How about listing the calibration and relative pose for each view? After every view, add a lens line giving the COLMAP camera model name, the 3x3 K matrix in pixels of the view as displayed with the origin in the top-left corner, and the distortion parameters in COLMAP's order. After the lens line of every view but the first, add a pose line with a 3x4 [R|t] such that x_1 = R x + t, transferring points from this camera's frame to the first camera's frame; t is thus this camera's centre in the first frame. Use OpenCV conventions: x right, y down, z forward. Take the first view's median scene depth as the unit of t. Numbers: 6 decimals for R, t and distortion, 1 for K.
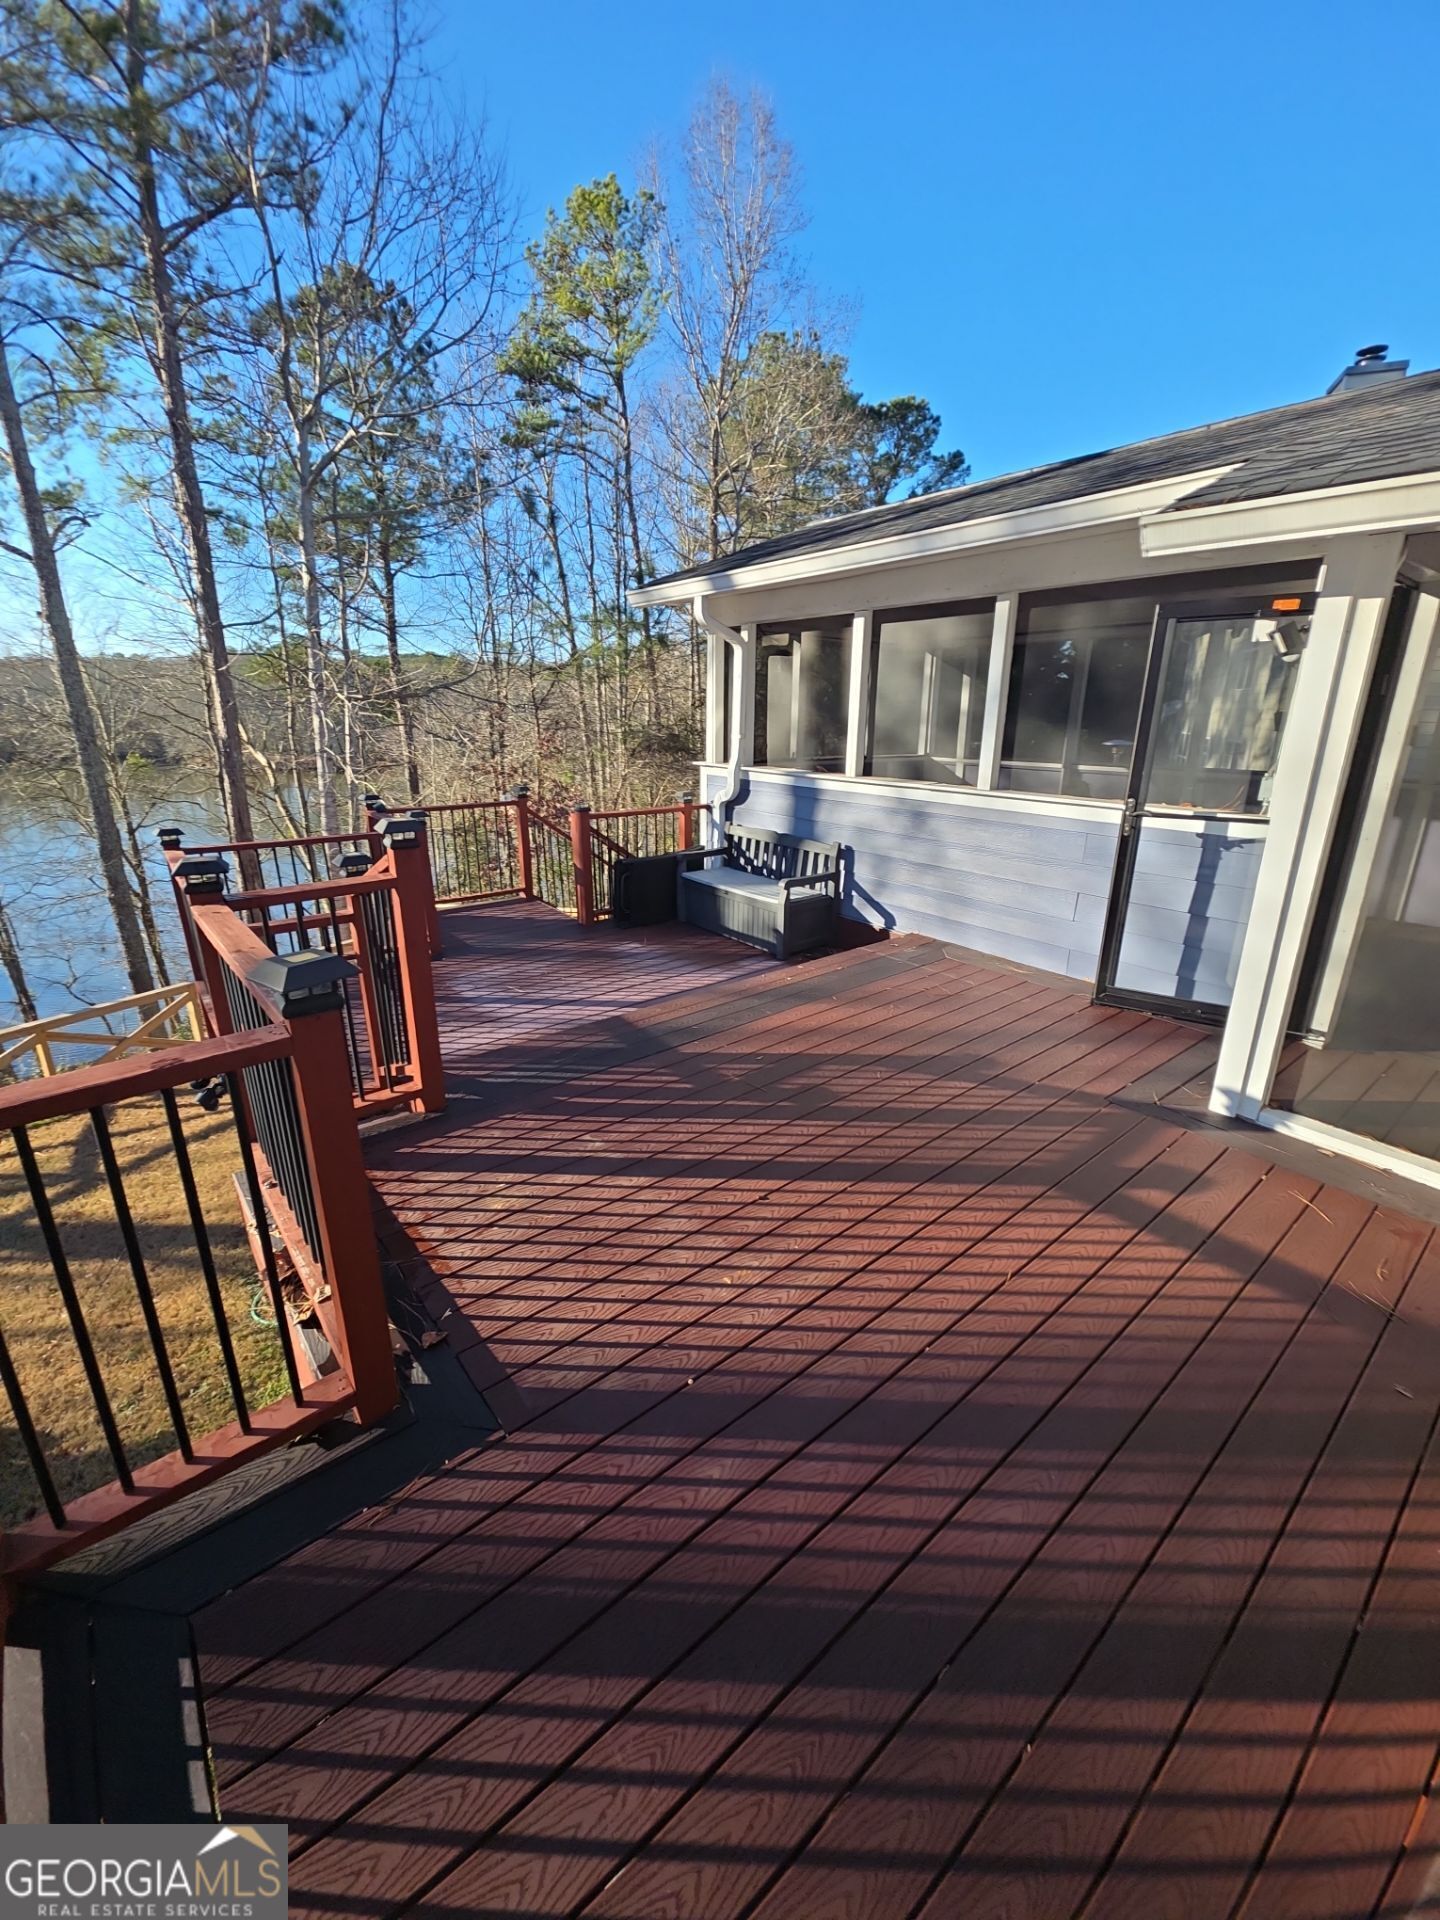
lens RADIAL K [[765.0, 0, 709.7], [0, 765.0, 952.6], [0, 0, 1]] dist [0.021608, -0.010913]
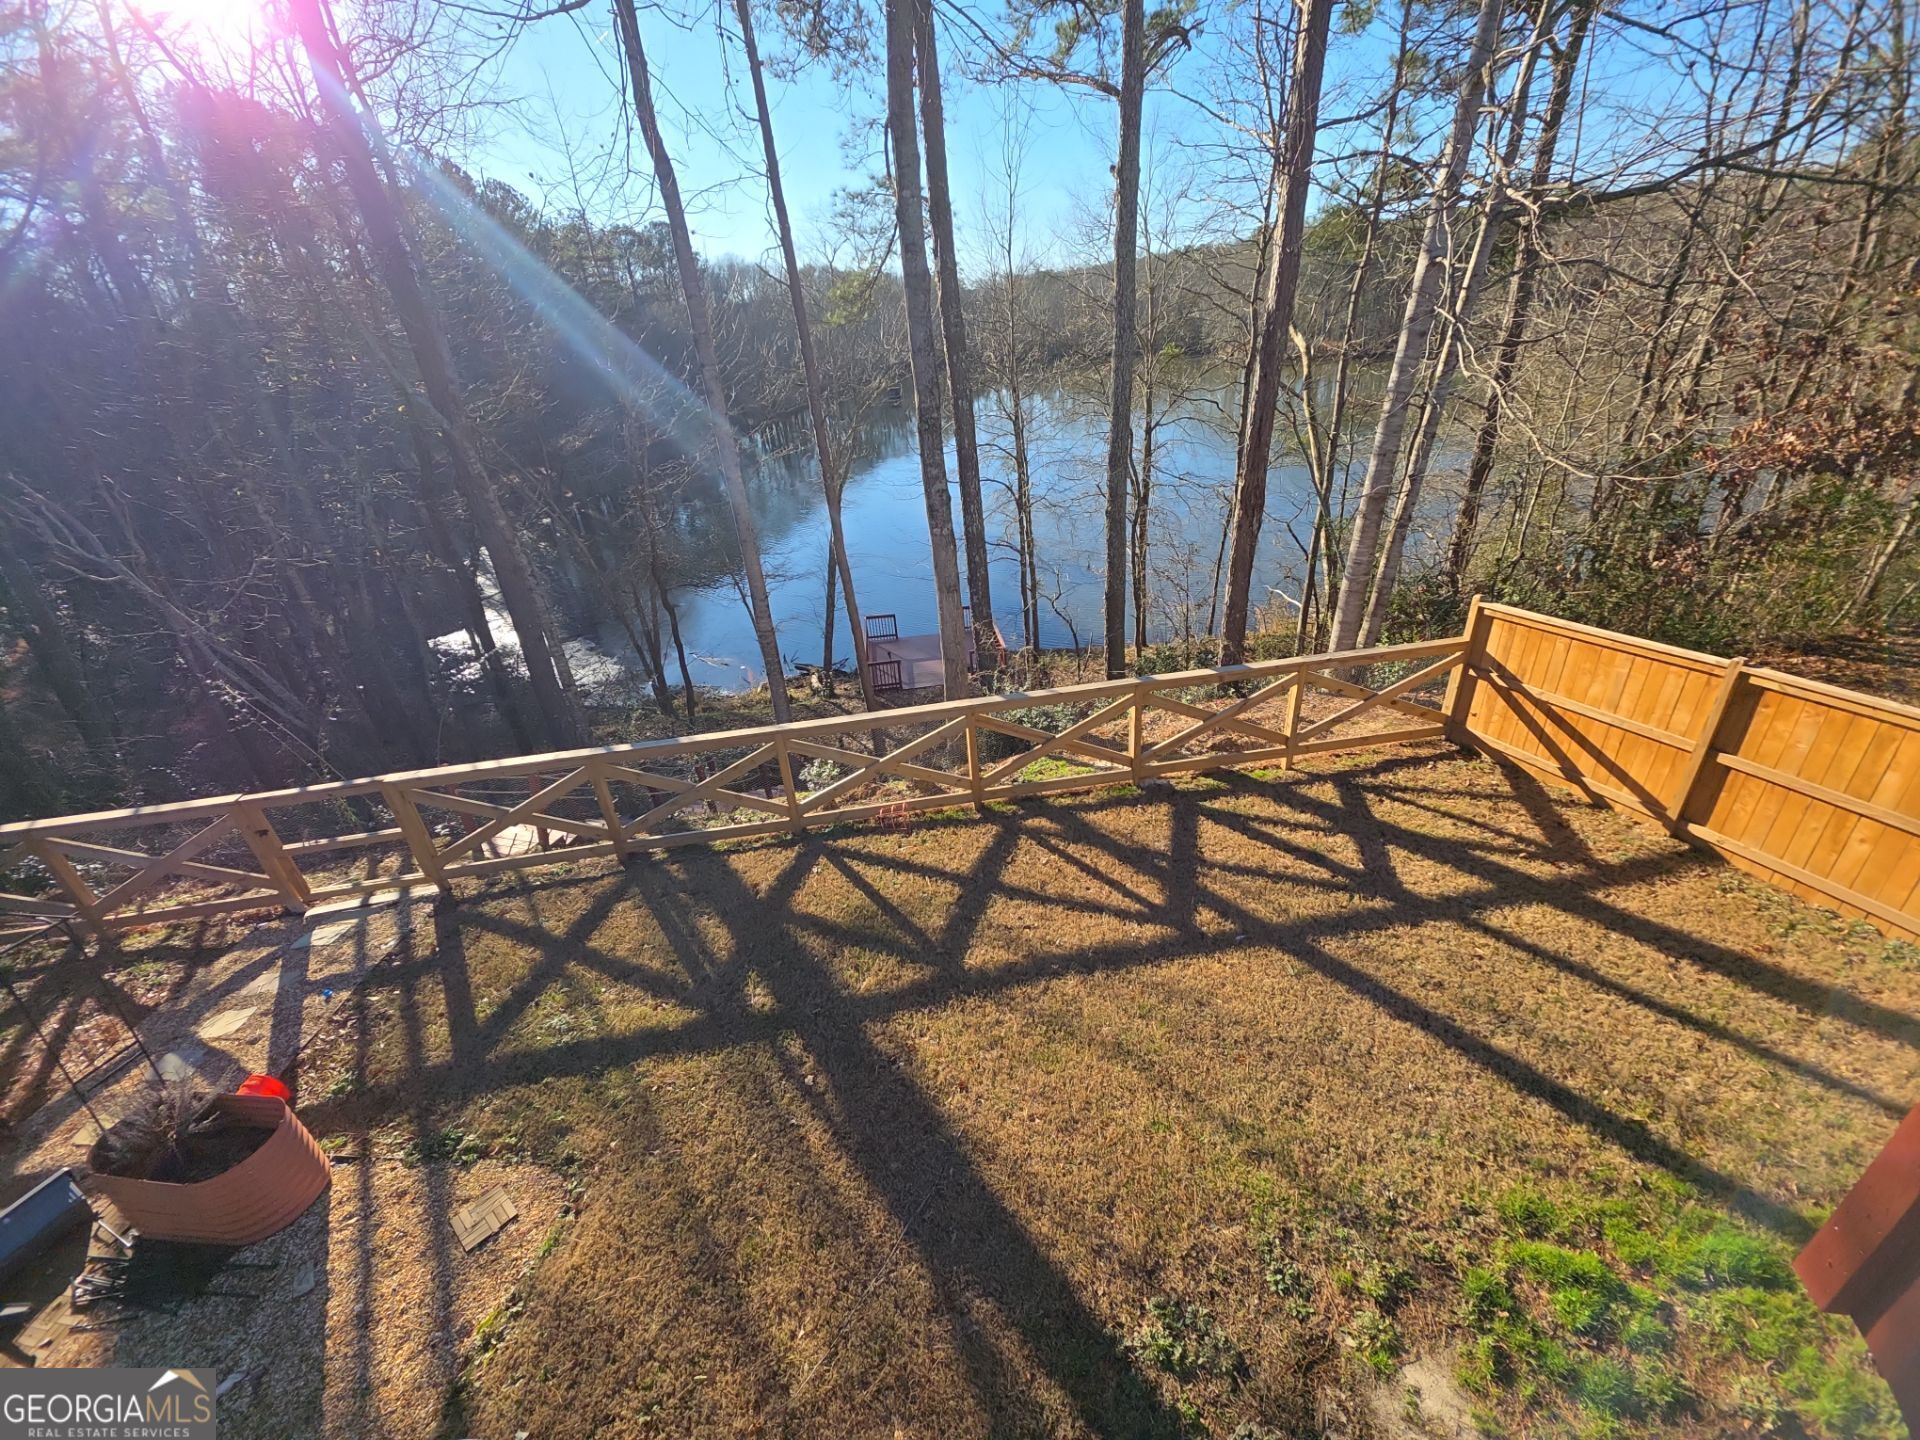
lens RADIAL K [[765.0, 0, 954.0], [0, 765.0, 716.5], [0, 0, 1]] dist [0.021608, -0.010913]
pose [[0.634470, 0.310060, -0.708033, -0.182718], [-0.160985, 0.948937, 0.271298, -0.062910], [0.755997, -0.058147, 0.651987, 0.273246]]
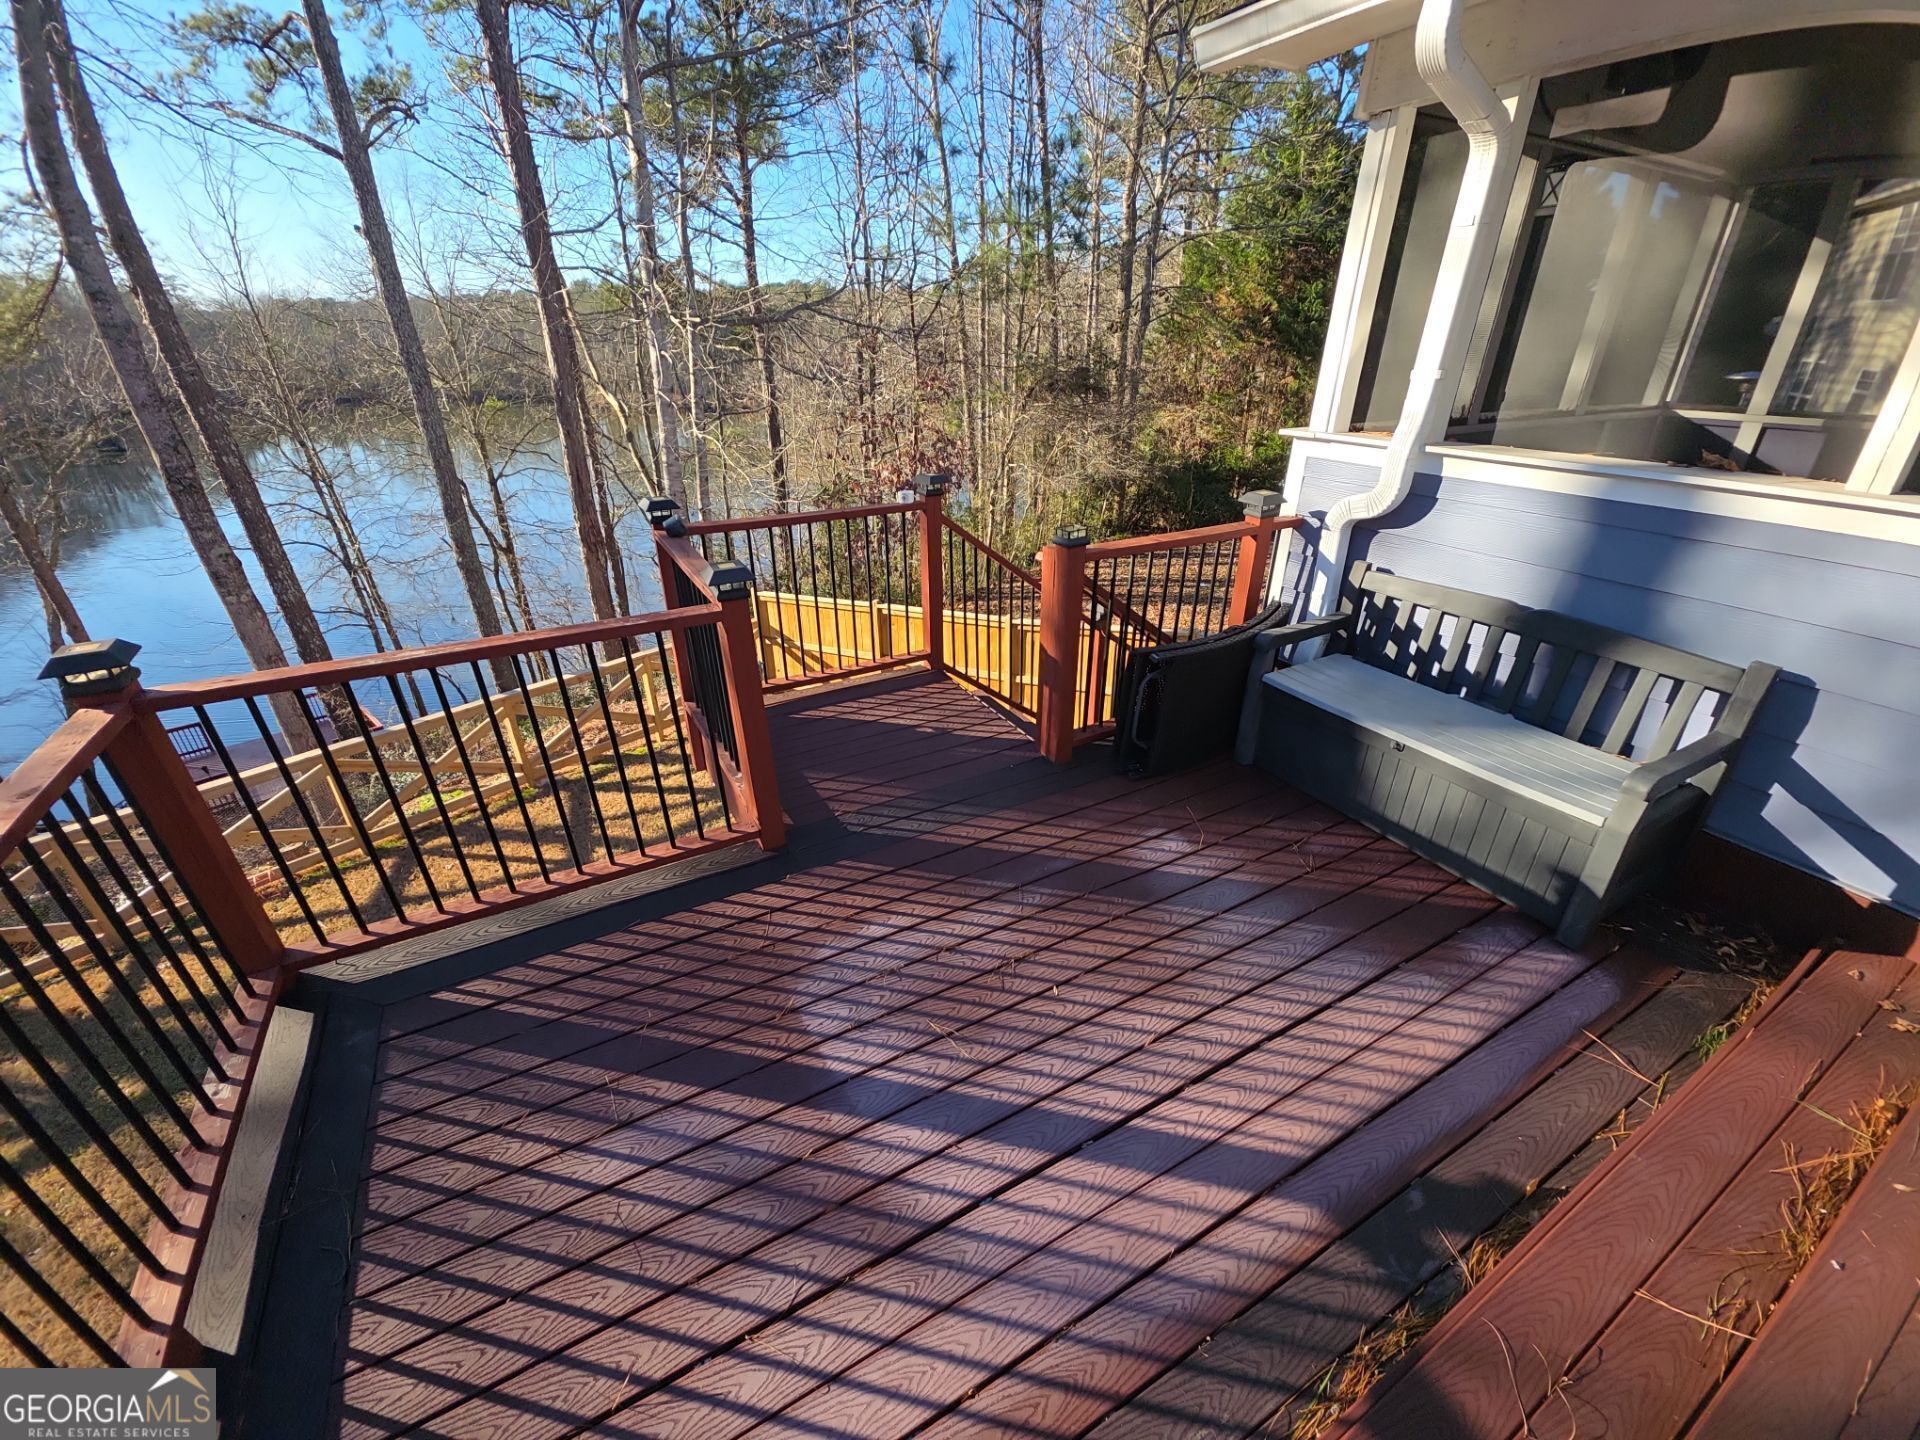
lens RADIAL K [[765.0, 0, 954.0], [0, 765.0, 716.5], [0, 0, 1]] dist [0.021608, -0.010913]
pose [[0.988455, 0.055027, -0.141166, -0.057642], [-0.033585, 0.988115, 0.150005, -0.051967], [0.147743, -0.143532, 0.978555, 0.178205]]
